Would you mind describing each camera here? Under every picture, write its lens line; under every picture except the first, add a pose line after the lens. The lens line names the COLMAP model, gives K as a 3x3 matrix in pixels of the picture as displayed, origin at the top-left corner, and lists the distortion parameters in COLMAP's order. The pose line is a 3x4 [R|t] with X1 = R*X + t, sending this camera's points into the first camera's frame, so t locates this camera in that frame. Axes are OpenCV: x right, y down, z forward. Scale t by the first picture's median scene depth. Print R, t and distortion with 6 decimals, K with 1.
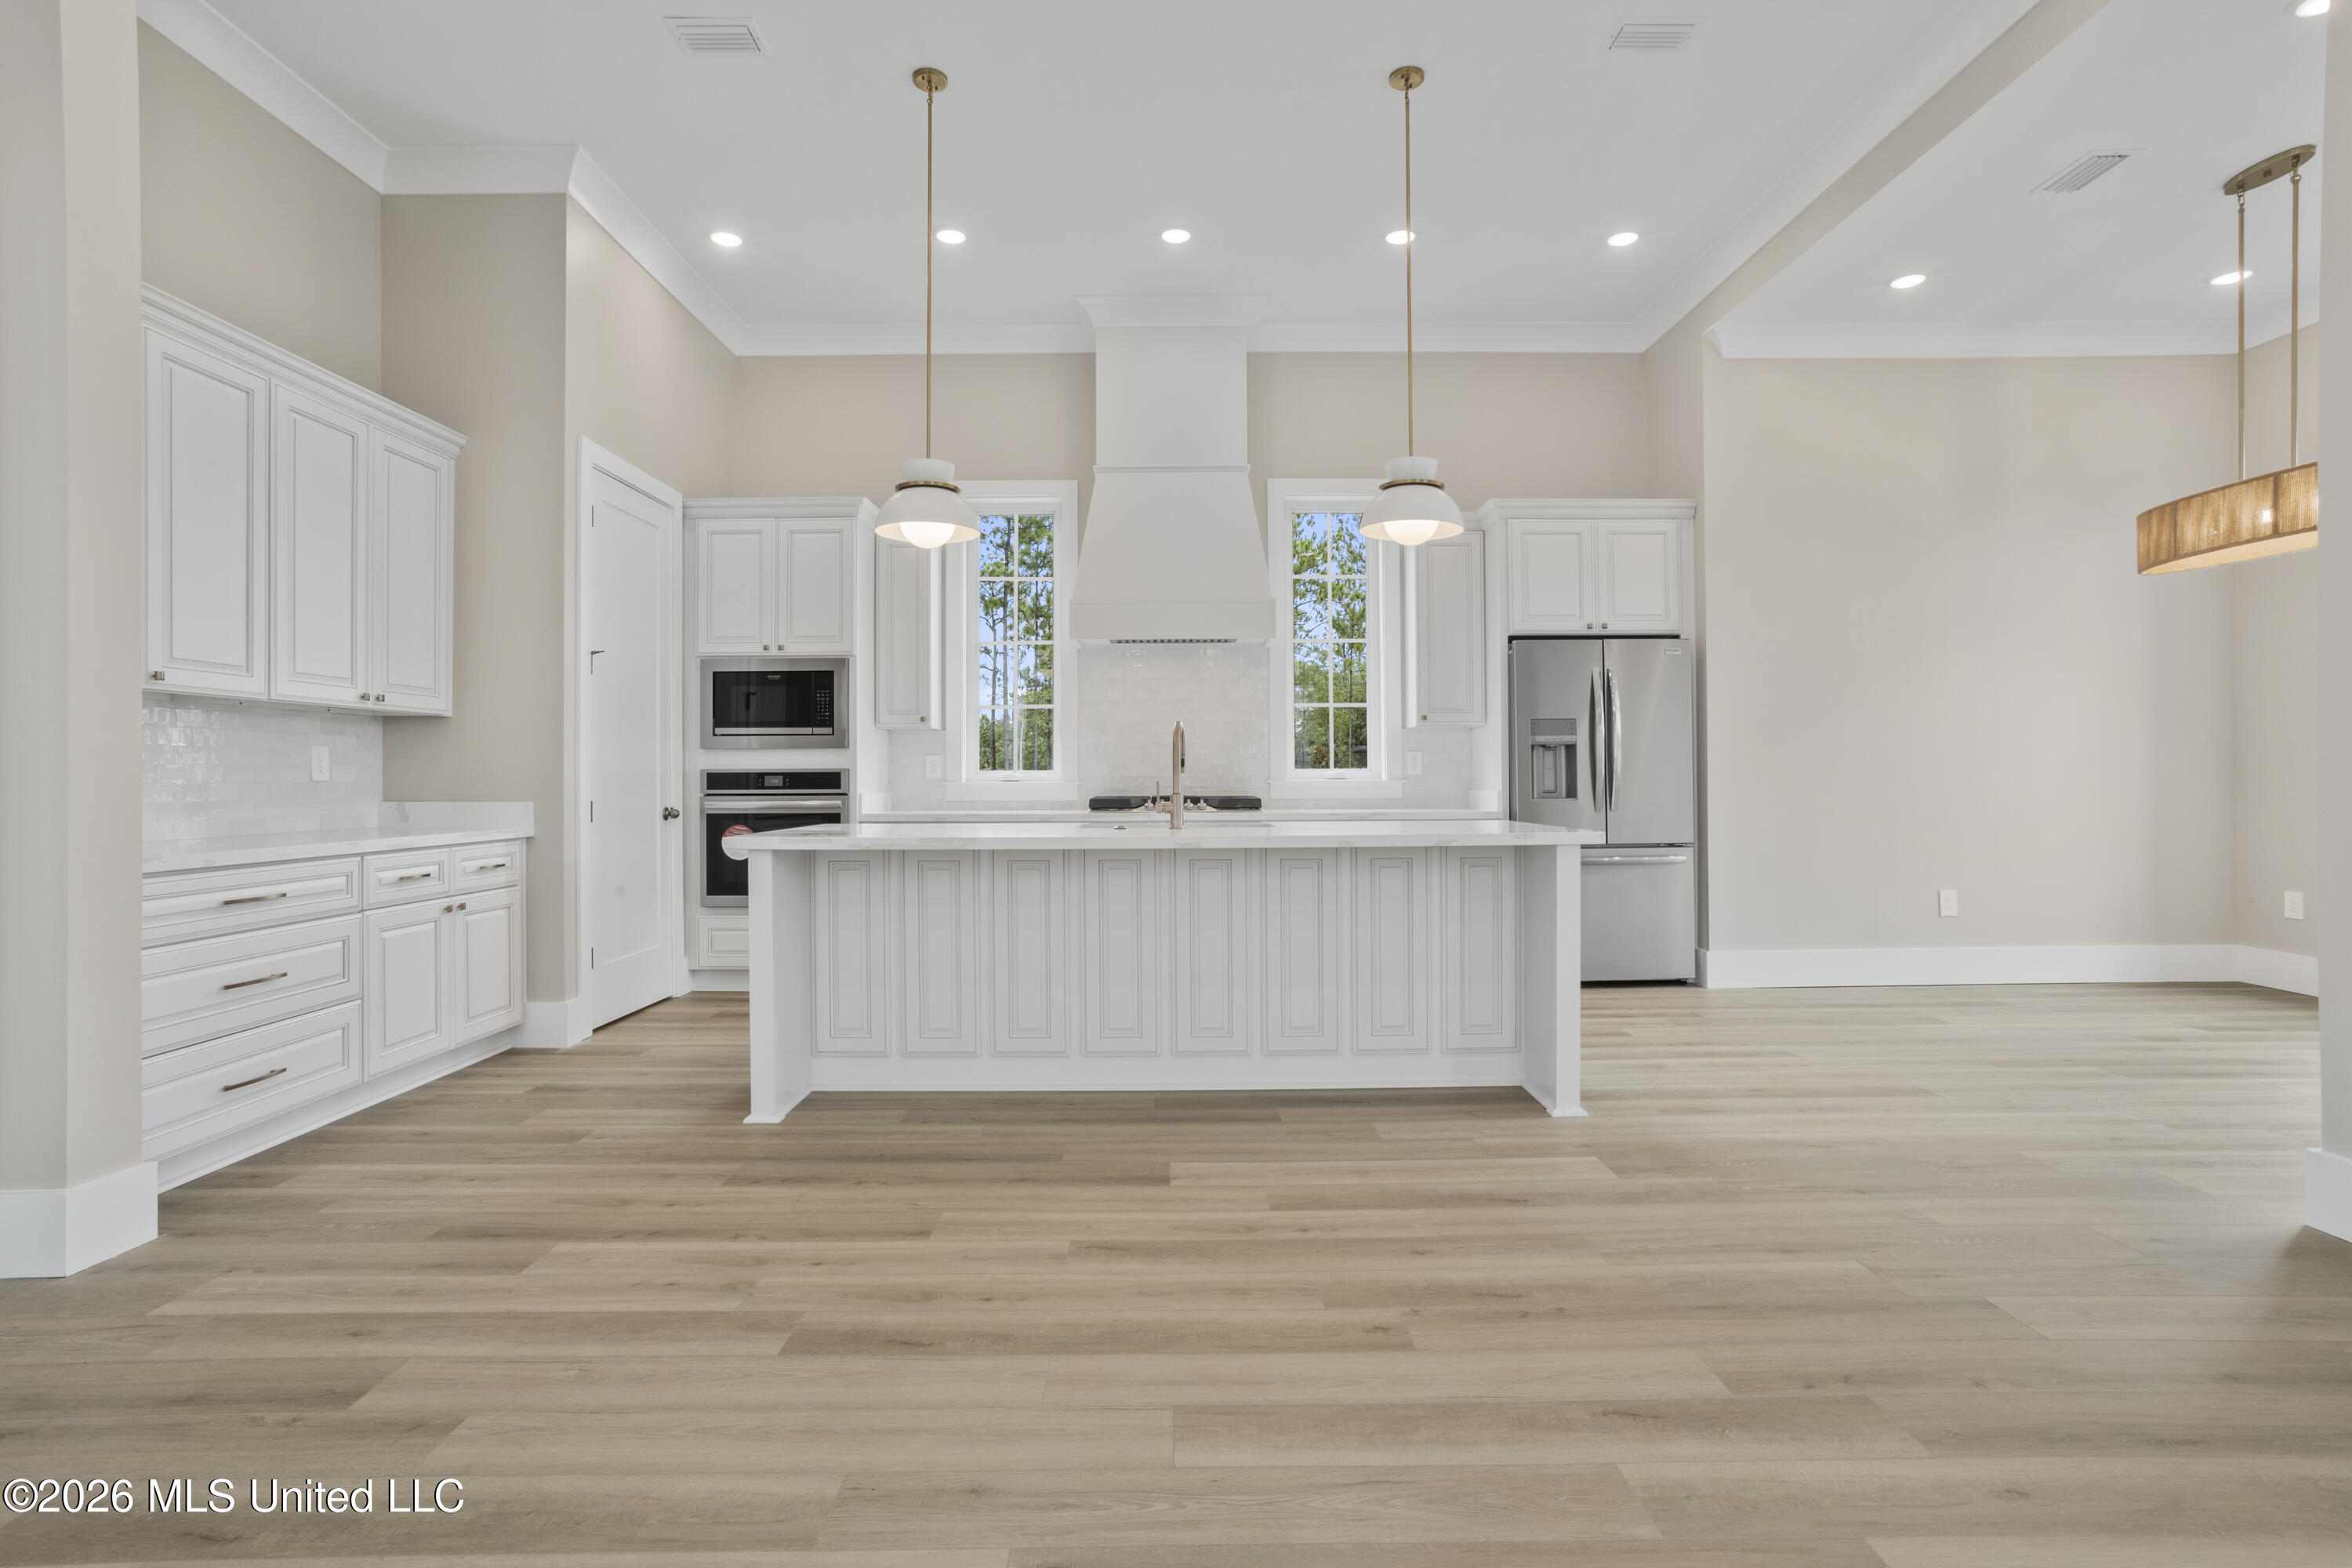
lens RADIAL K [[1133.5, 0, 1169.6], [0, 1133.5, 775.1], [0, 0, 1]] dist [-0.048932, 0.029206]
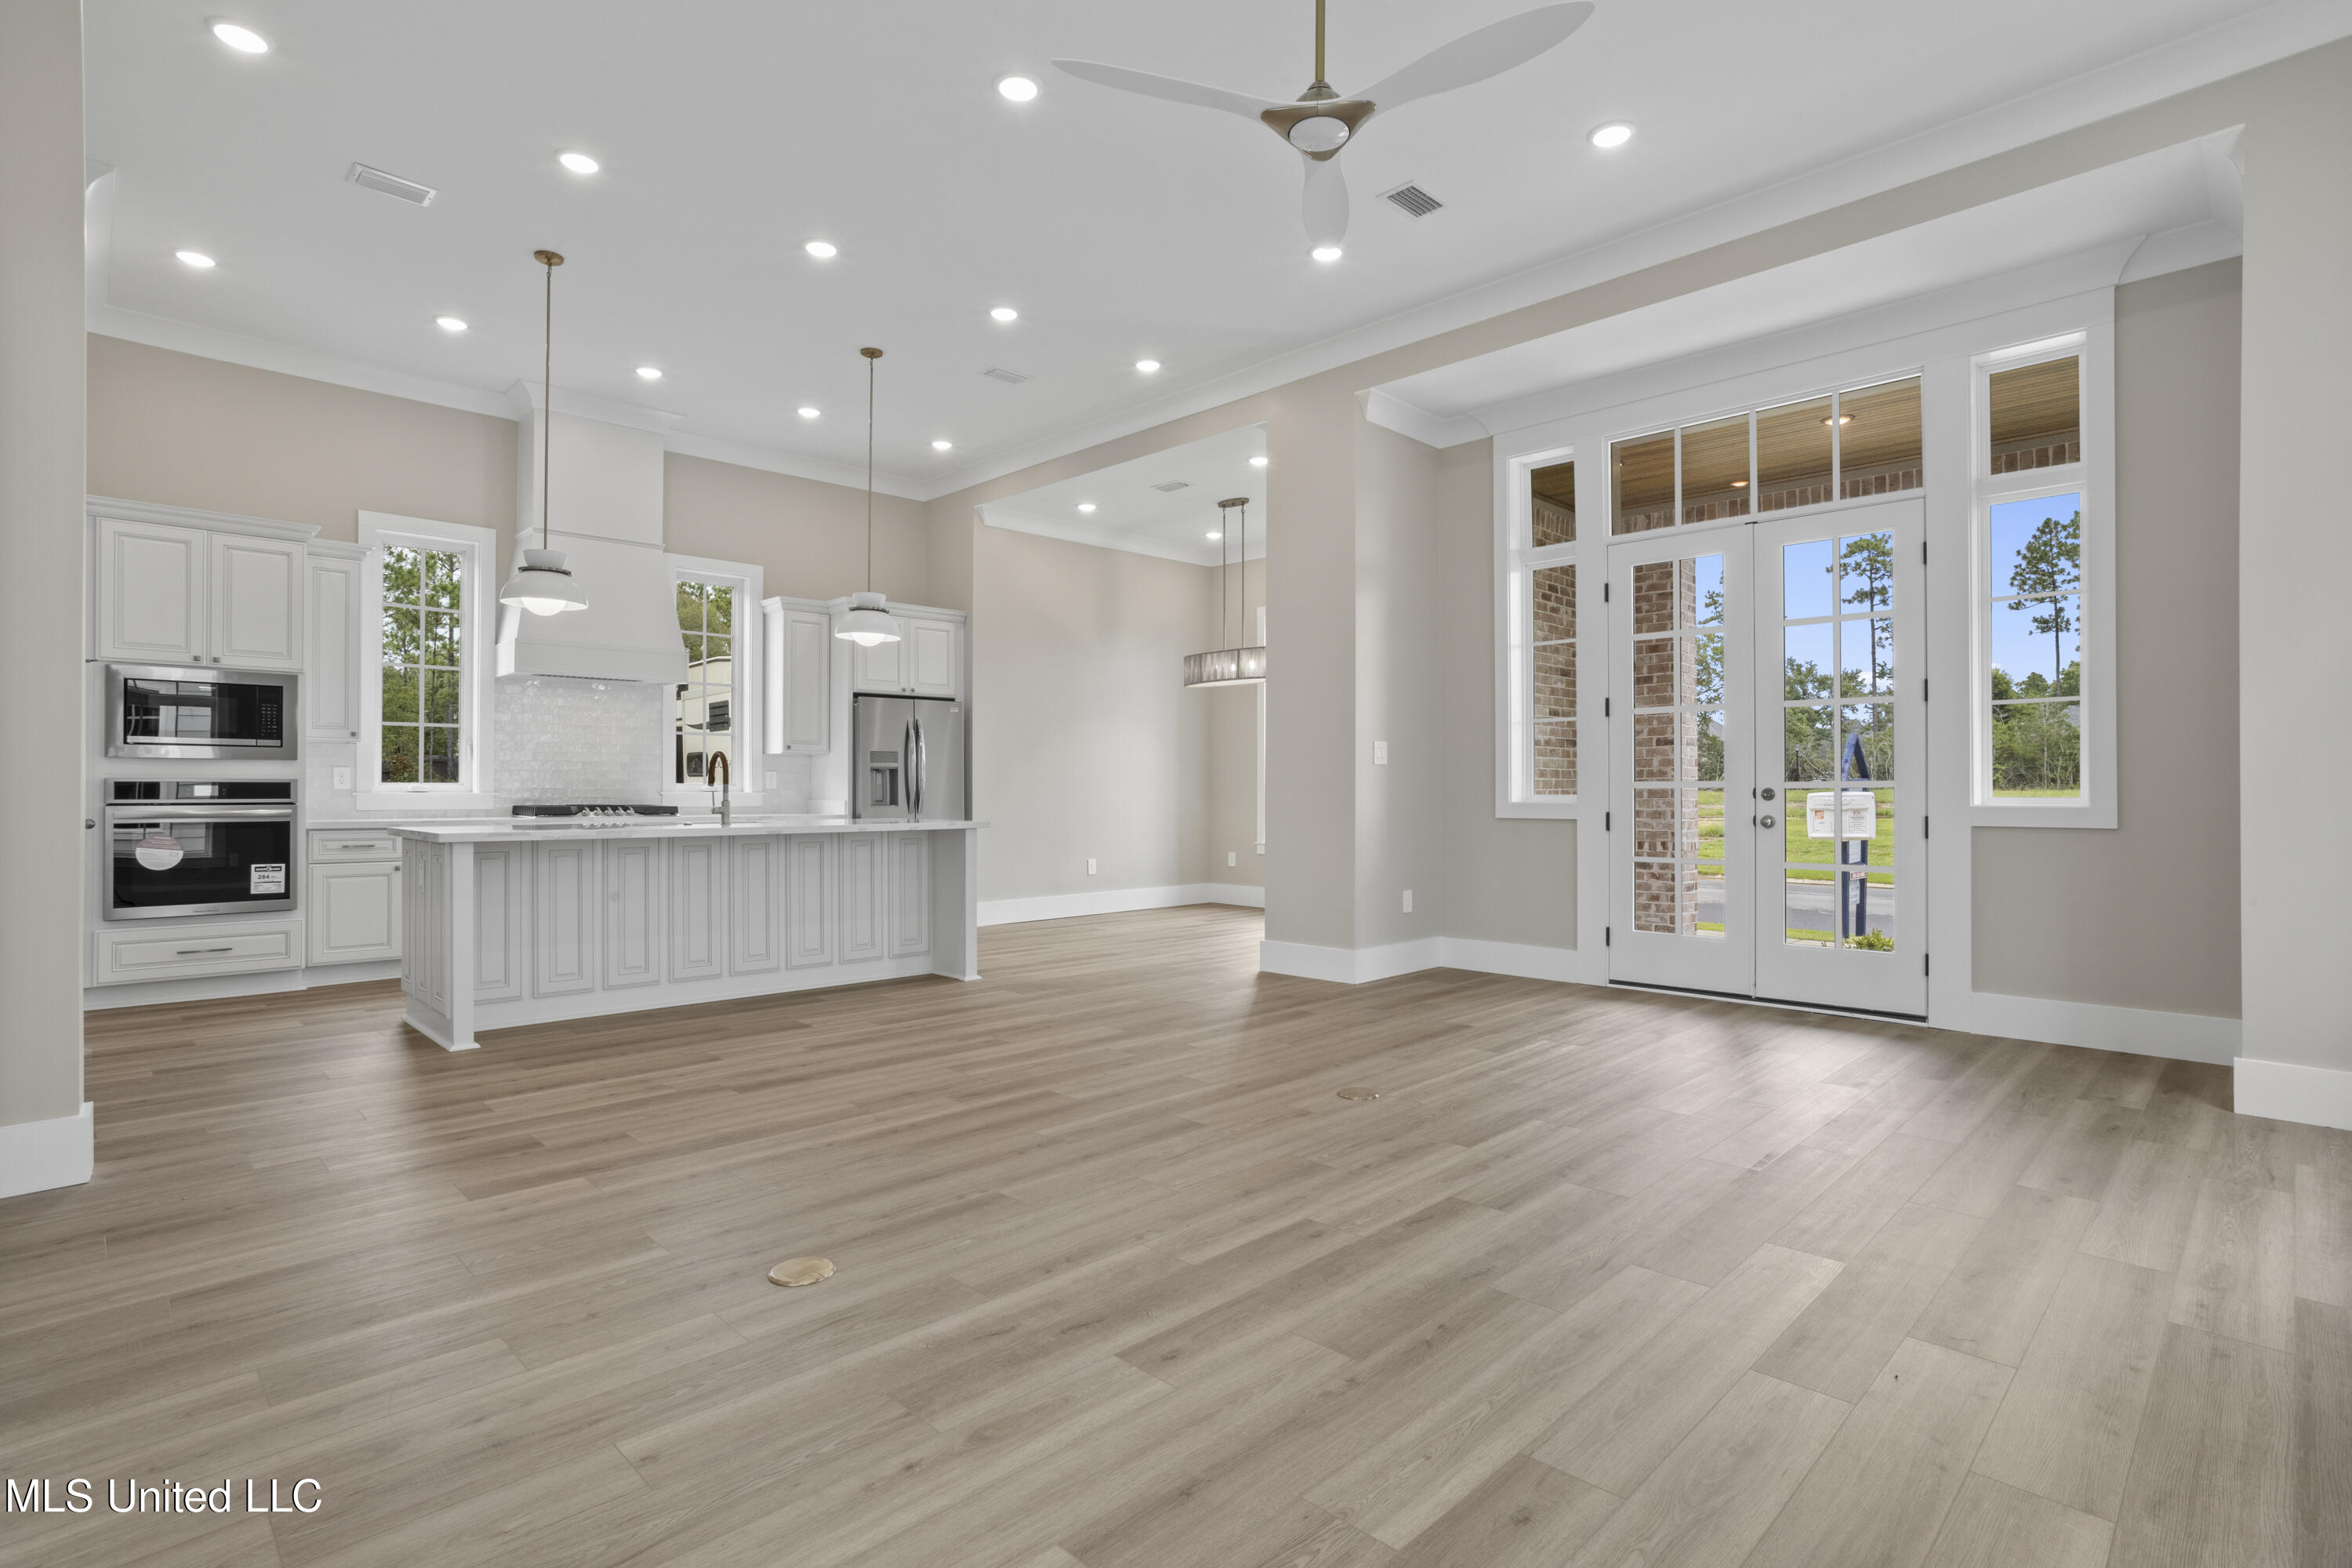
lens RADIAL K [[1133.5, 0, 1169.6], [0, 1133.5, 775.1], [0, 0, 1]] dist [-0.048932, 0.029206]
pose [[0.715598, 0.015100, 0.698349, -0.516446], [-0.005250, 0.999854, -0.016239, 0.003484], [-0.698492, 0.007955, 0.715574, -0.386412]]
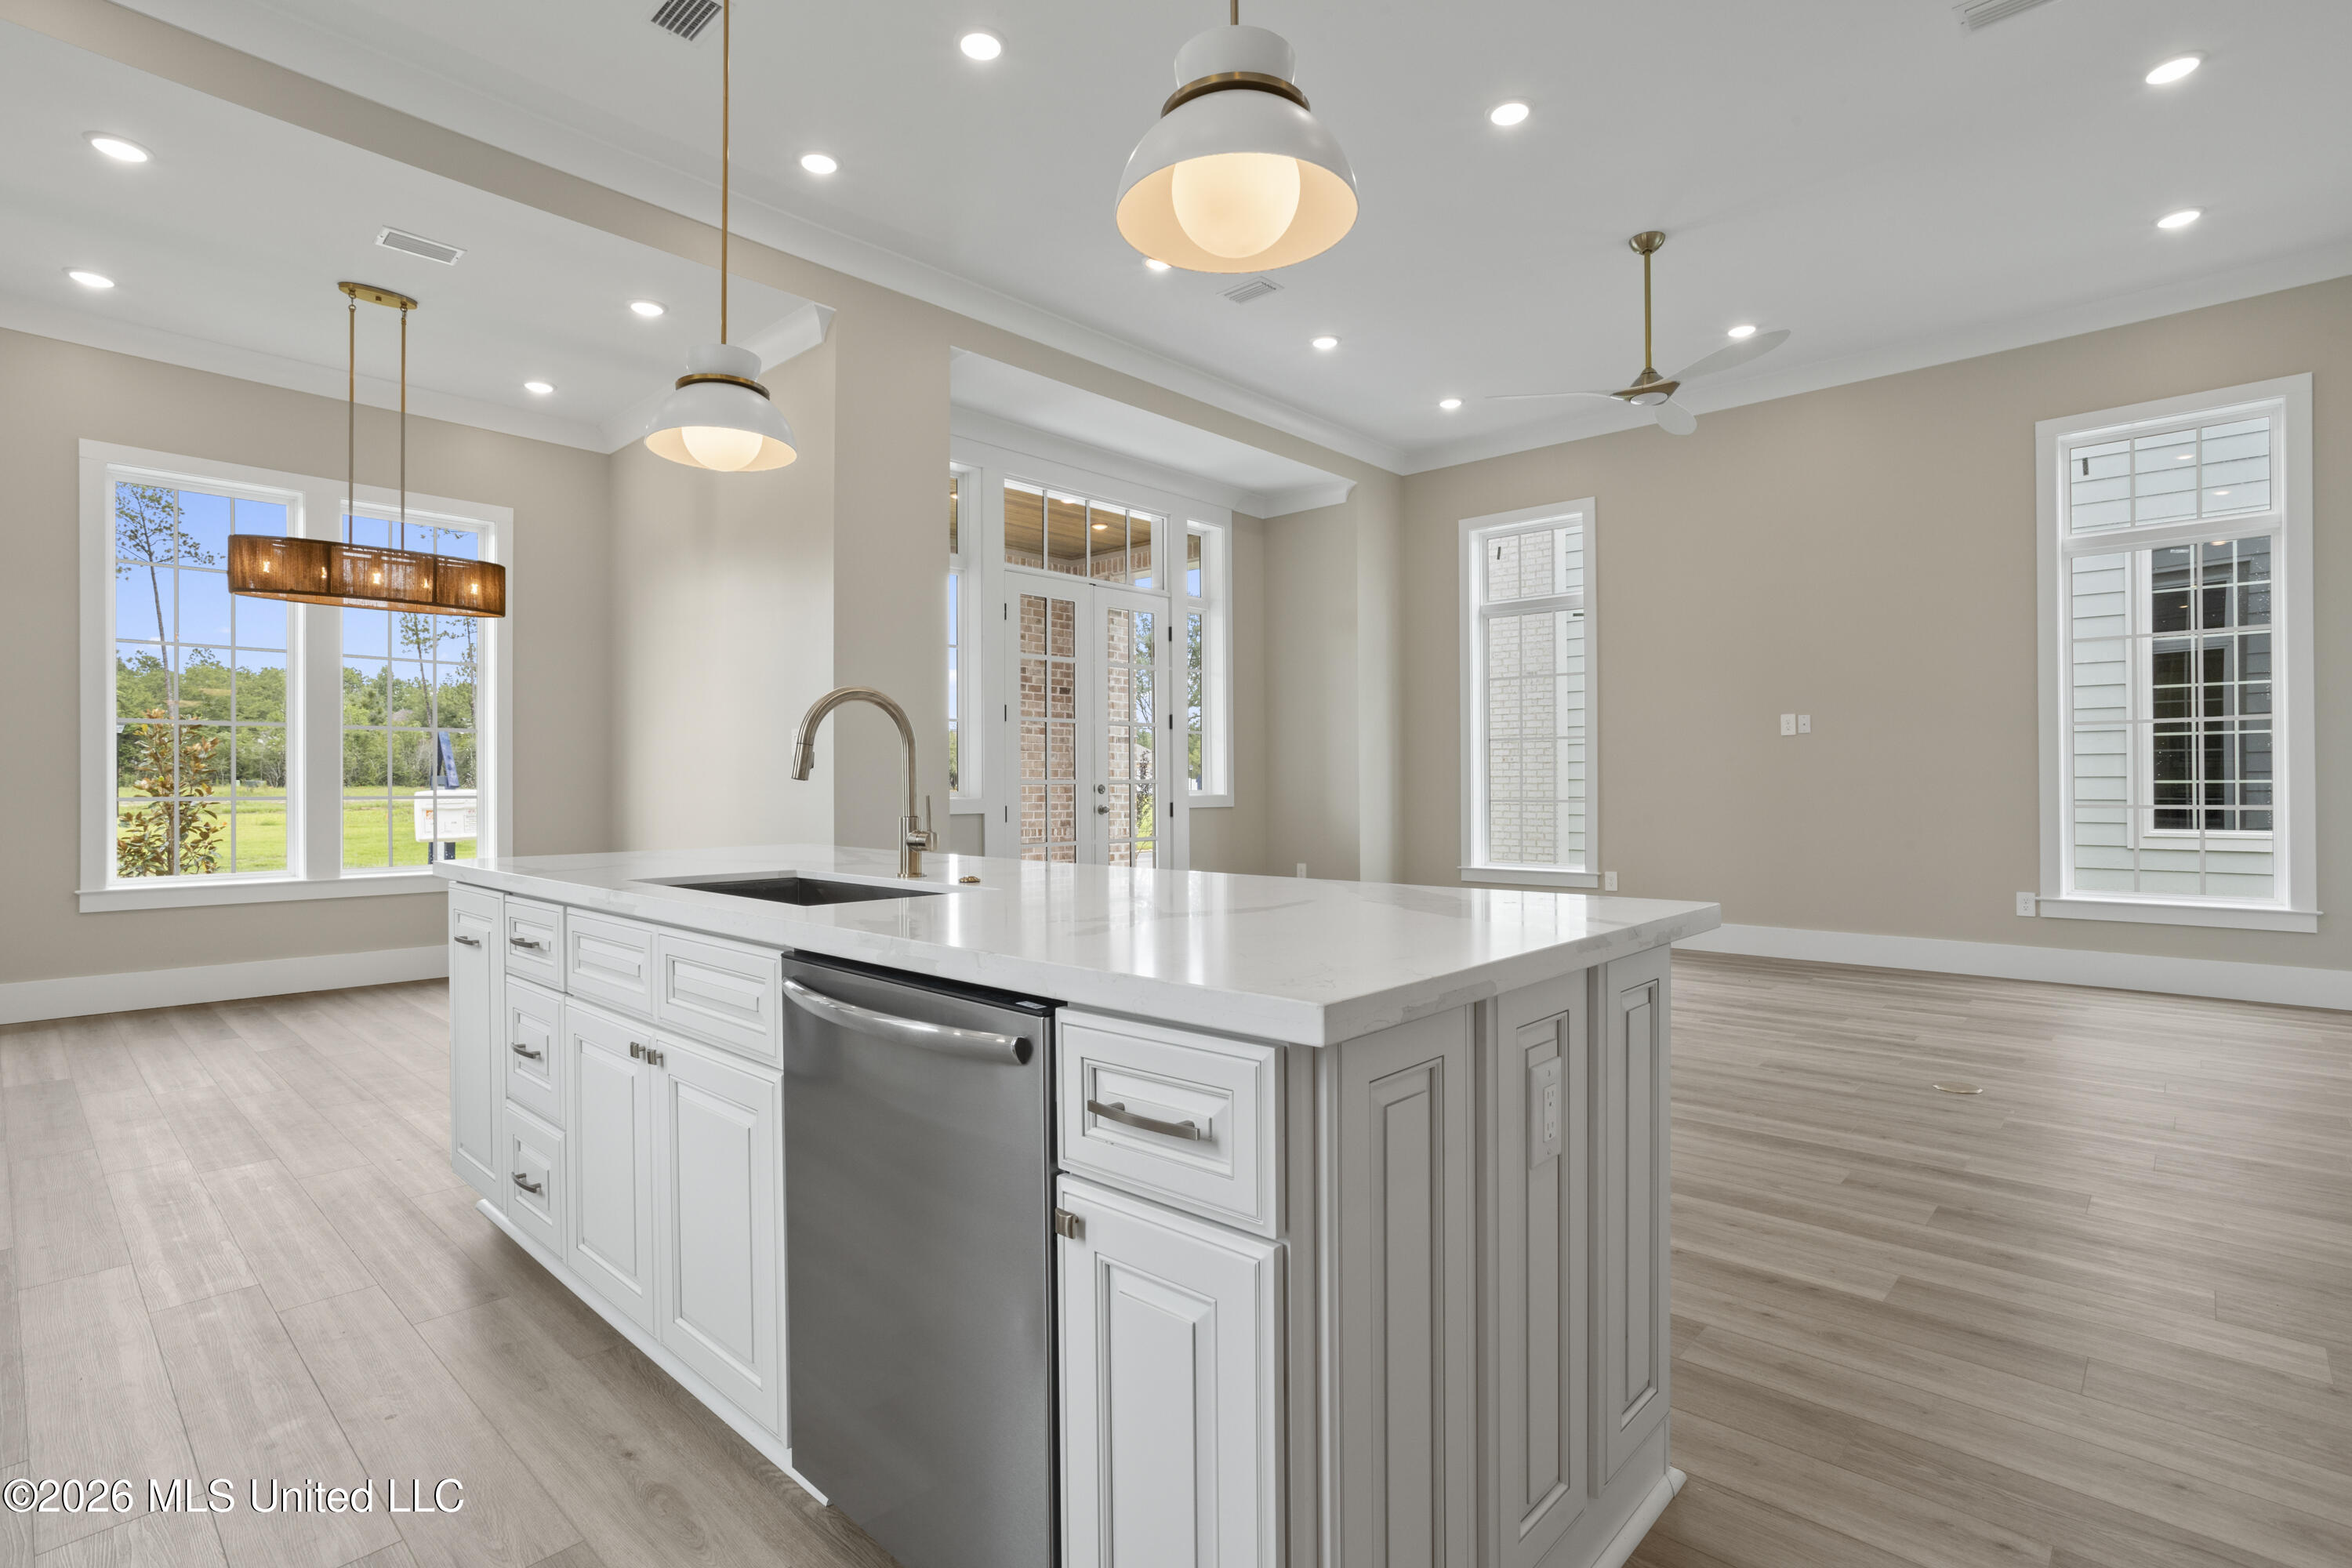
lens RADIAL K [[1128.2, 0, 1157.9], [0, 1128.2, 781.3], [0, 0, 1]] dist [-0.047748, 0.028765]
pose [[-0.721180, 0.010318, 0.692670, -0.413686], [0.007176, 0.999947, -0.007424, 0.002319], [-0.692710, -0.000384, -0.721216, 1.131528]]
